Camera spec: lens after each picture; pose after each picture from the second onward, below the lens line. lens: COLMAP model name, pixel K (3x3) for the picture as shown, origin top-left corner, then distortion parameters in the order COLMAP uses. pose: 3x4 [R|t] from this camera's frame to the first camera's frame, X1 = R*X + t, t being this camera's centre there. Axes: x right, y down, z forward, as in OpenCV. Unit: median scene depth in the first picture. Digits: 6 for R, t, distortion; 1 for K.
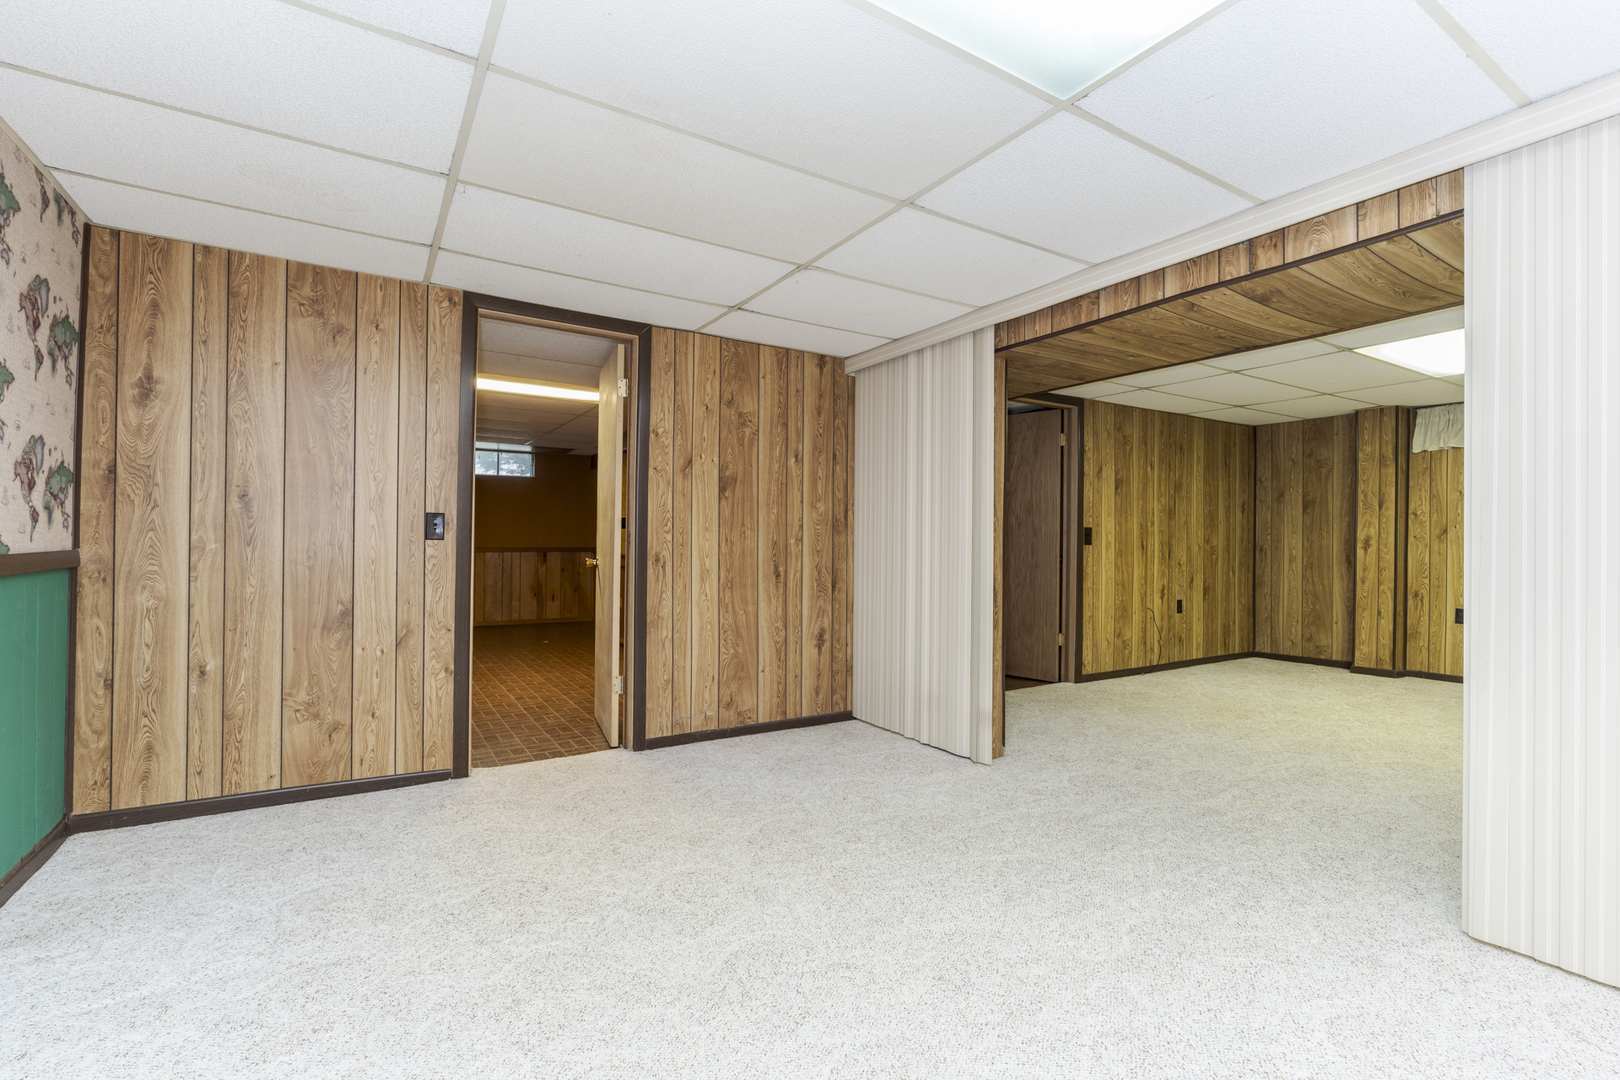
lens RADIAL K [[722.0, 0, 812.3], [0, 722.0, 540.6], [0, 0, 1]] dist [-0.009219, 0.003101]
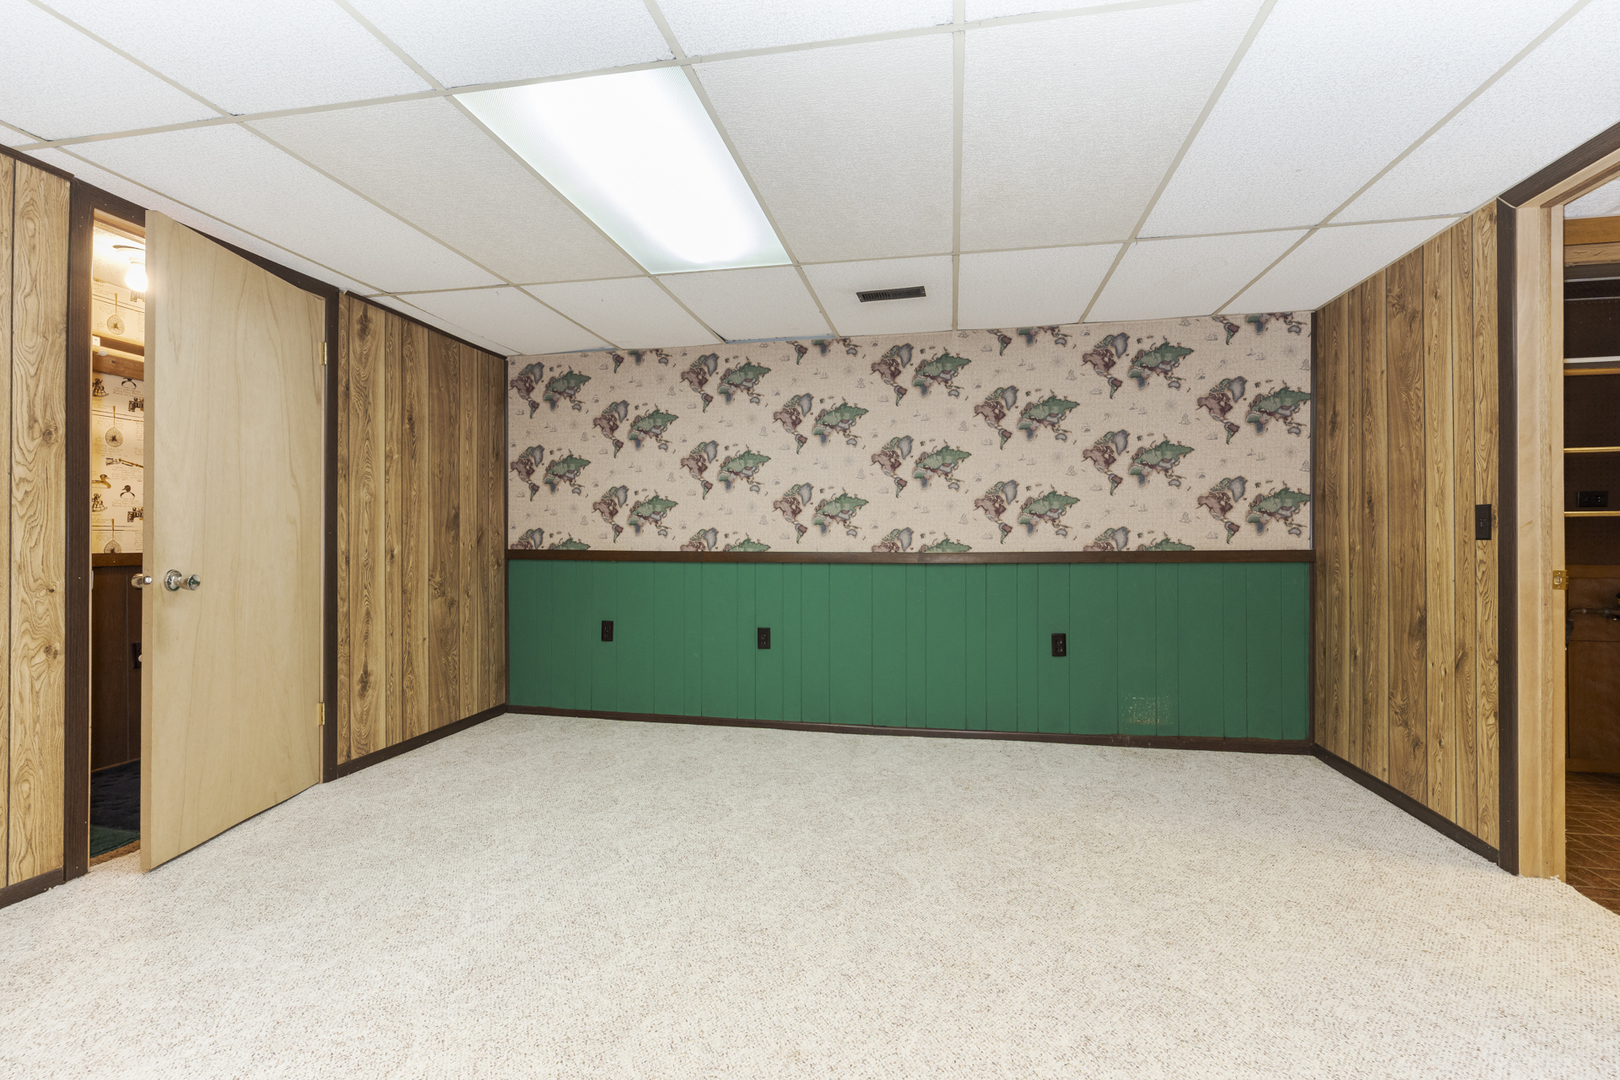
lens RADIAL K [[722.0, 0, 814.8], [0, 722.0, 541.9], [0, 0, 1]] dist [-0.009219, 0.003101]
pose [[-0.679323, -0.007960, -0.733797, 0.593580], [-0.004446, 0.999967, -0.006732, 0.010479], [0.733826, -0.001311, -0.679336, 1.144653]]
